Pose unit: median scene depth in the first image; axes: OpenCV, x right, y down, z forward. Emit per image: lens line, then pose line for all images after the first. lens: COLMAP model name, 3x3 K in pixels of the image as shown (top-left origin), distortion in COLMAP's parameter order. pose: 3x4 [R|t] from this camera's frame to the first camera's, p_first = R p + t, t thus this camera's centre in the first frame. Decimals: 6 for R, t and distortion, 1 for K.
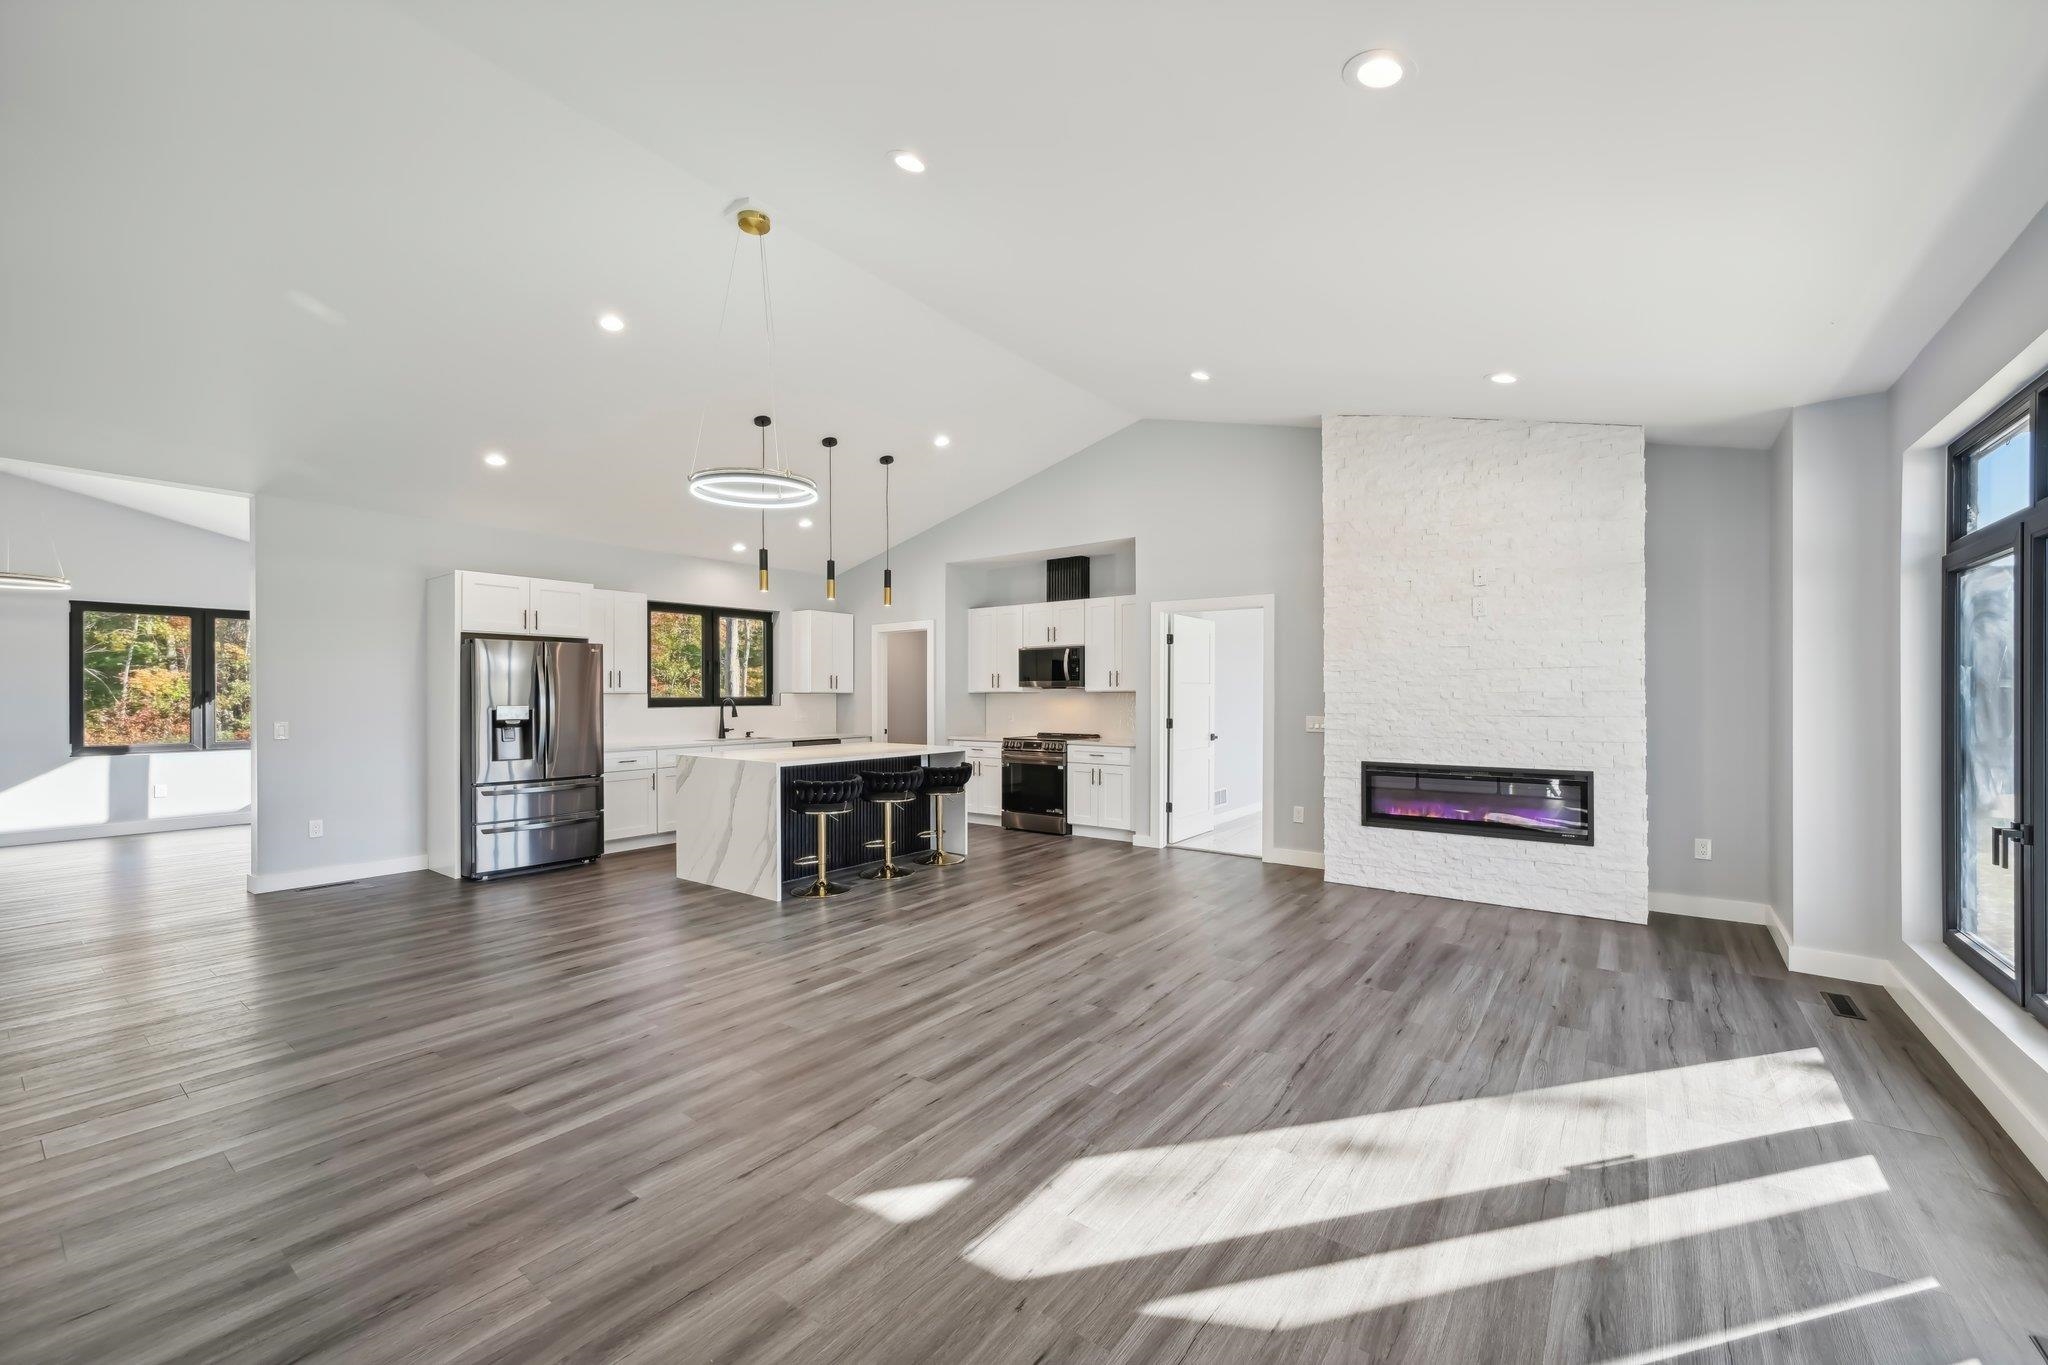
lens RADIAL K [[808.5, 0, 1037.8], [0, 808.5, 696.2], [0, 0, 1]] dist [0.002422, 0.000735]
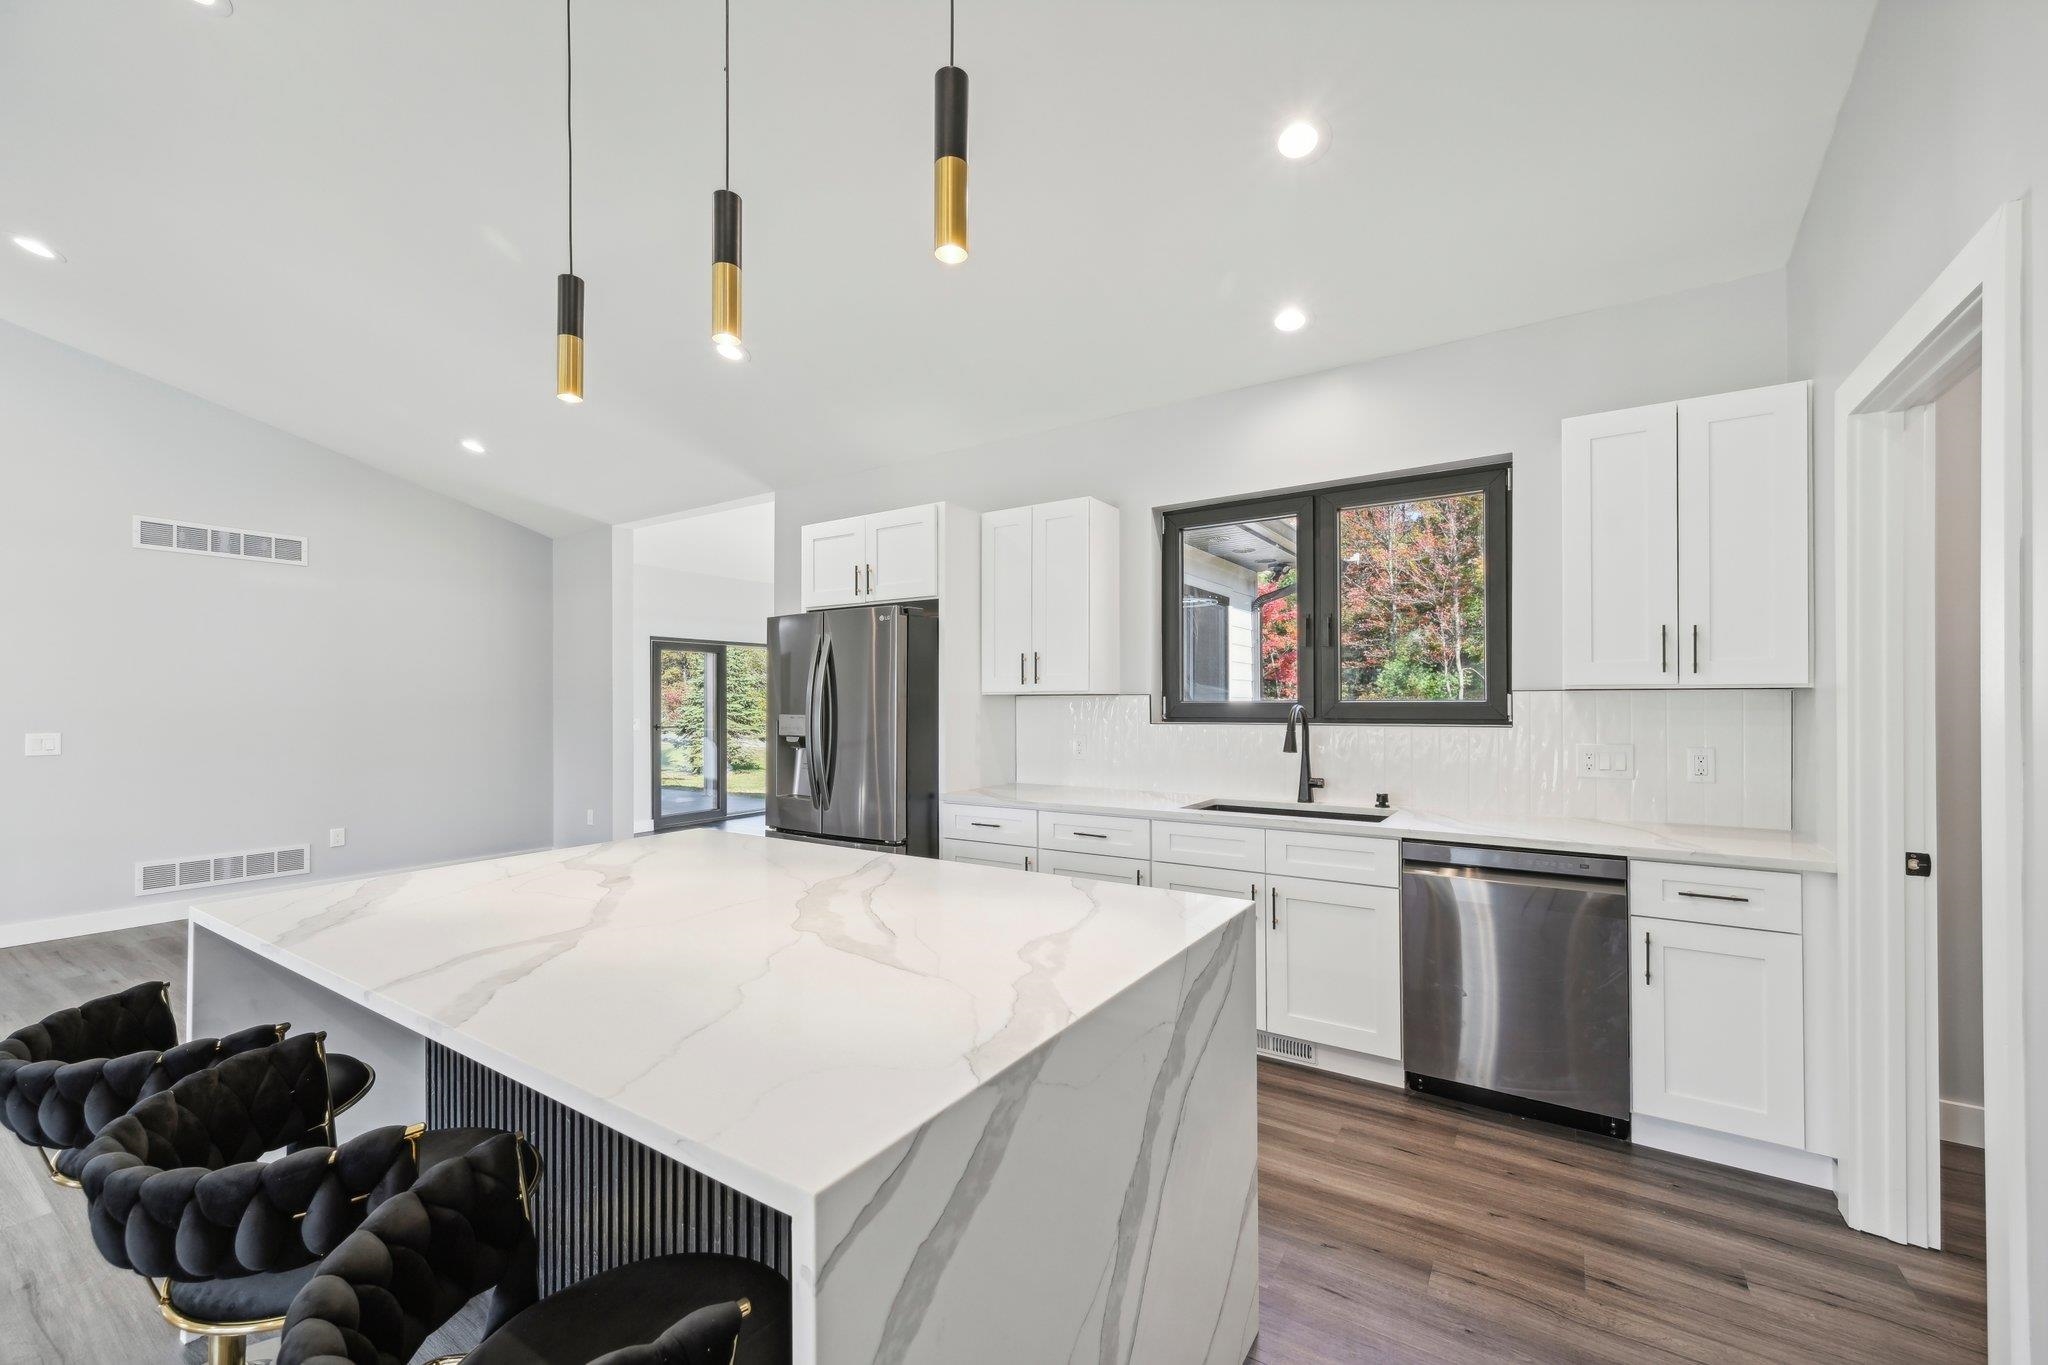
lens RADIAL K [[808.5, 0, 1038.7], [0, 808.5, 695.8], [0, 0, 1]] dist [0.002422, 0.000735]
pose [[0.064204, -0.001950, -0.997935, 0.018216], [0.001788, 0.999997, -0.001839, -0.001907], [0.997935, -0.001667, 0.064207, 1.230509]]
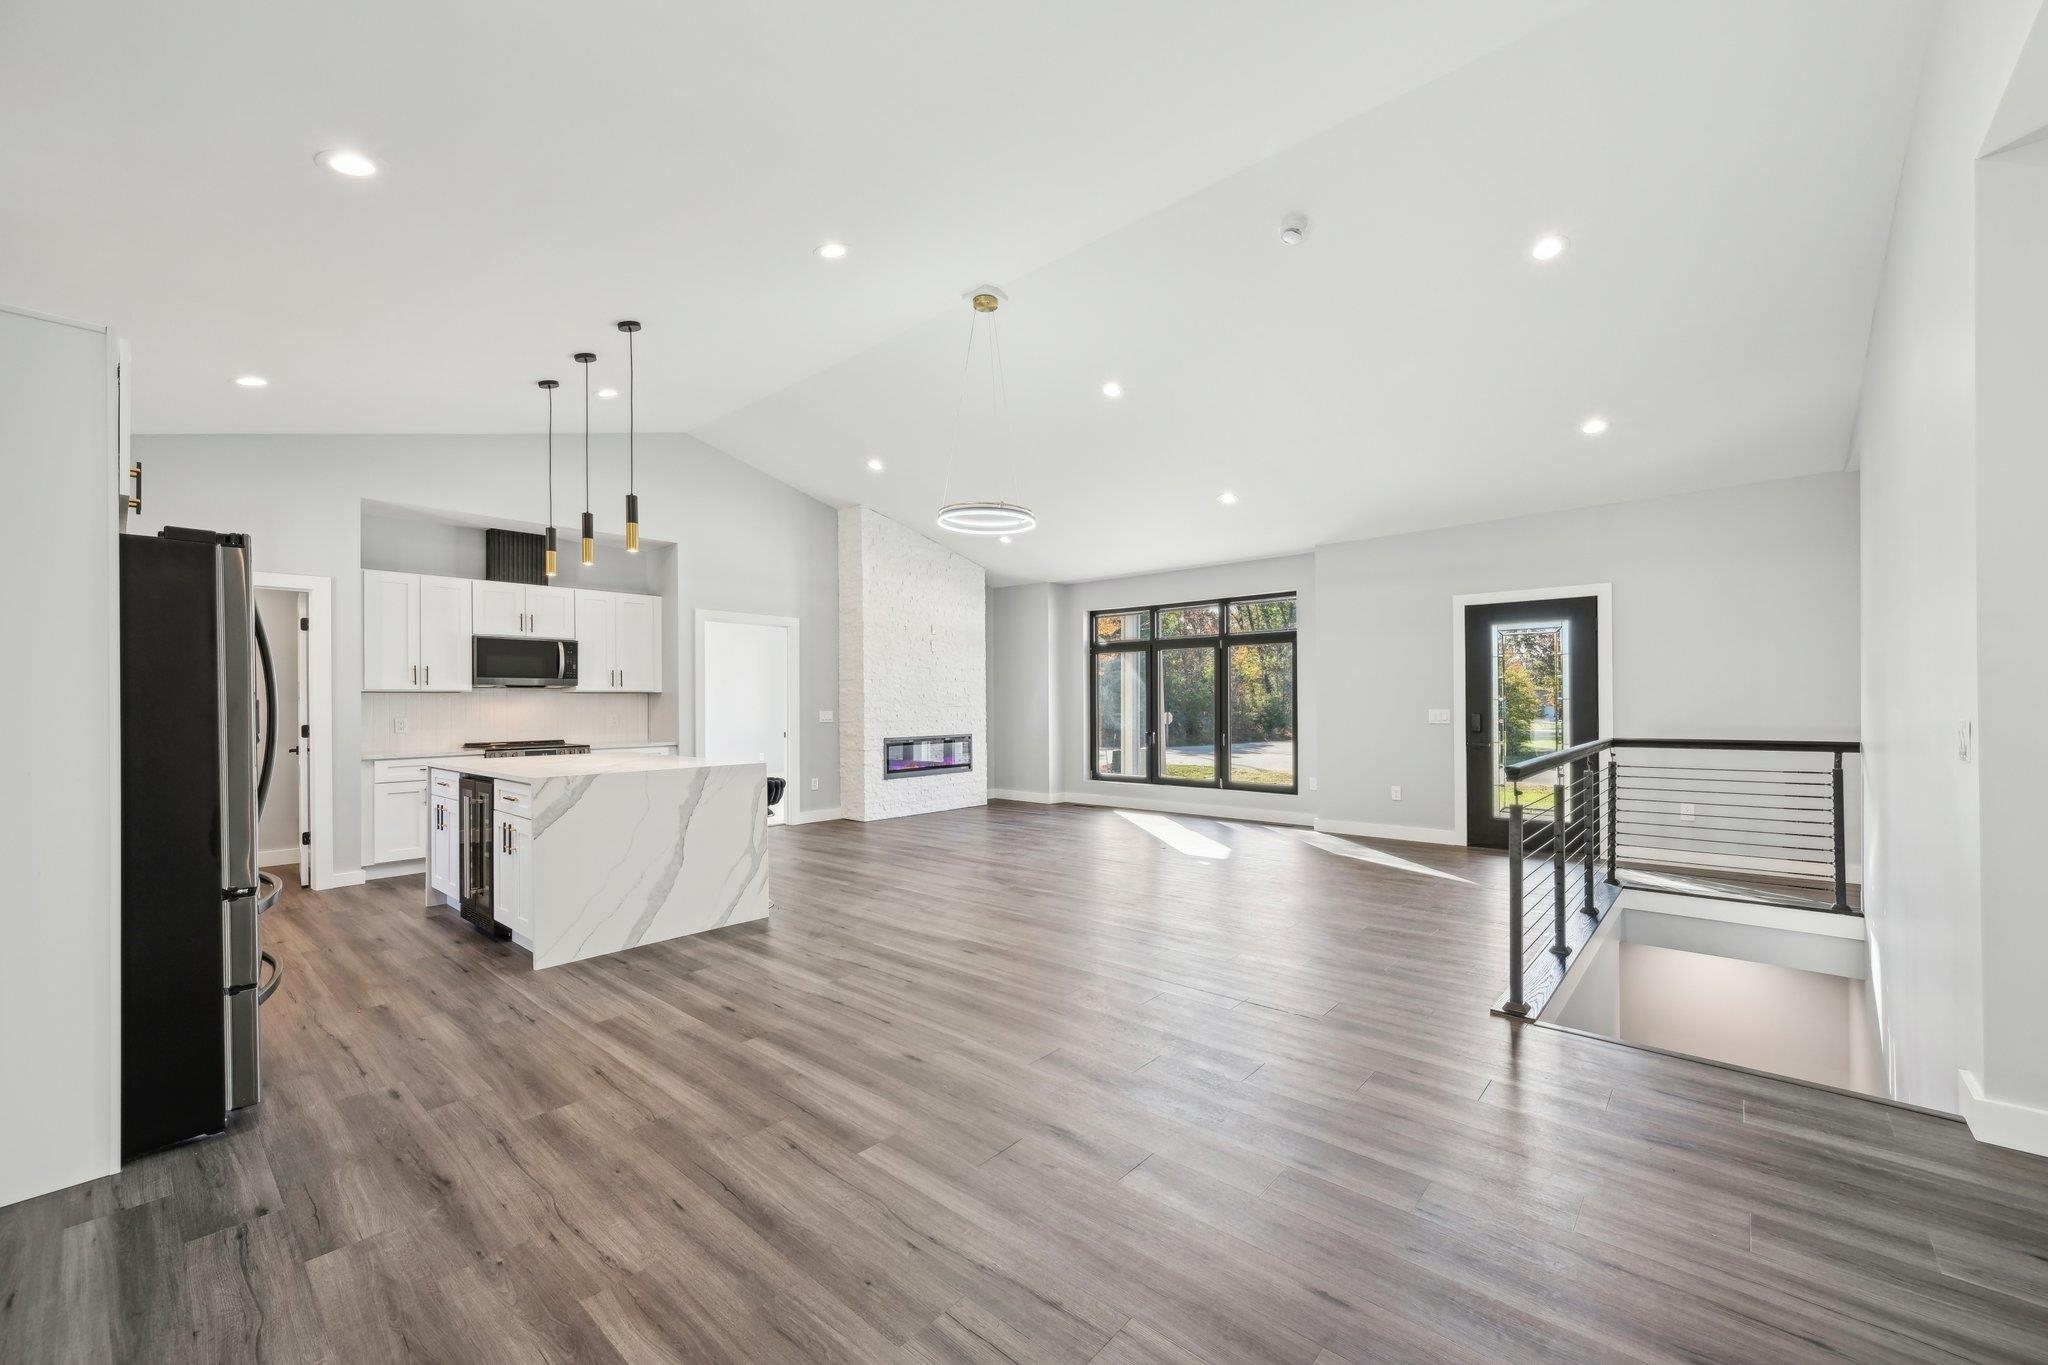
lens RADIAL K [[808.5, 0, 1027.6], [0, 808.5, 700.2], [0, 0, 1]] dist [0.002422, 0.000735]
pose [[0.084365, 0.005330, 0.996421, -1.112187], [0.010366, 0.999927, -0.006226, 0.020421], [-0.996381, 0.010854, 0.084304, 0.595322]]
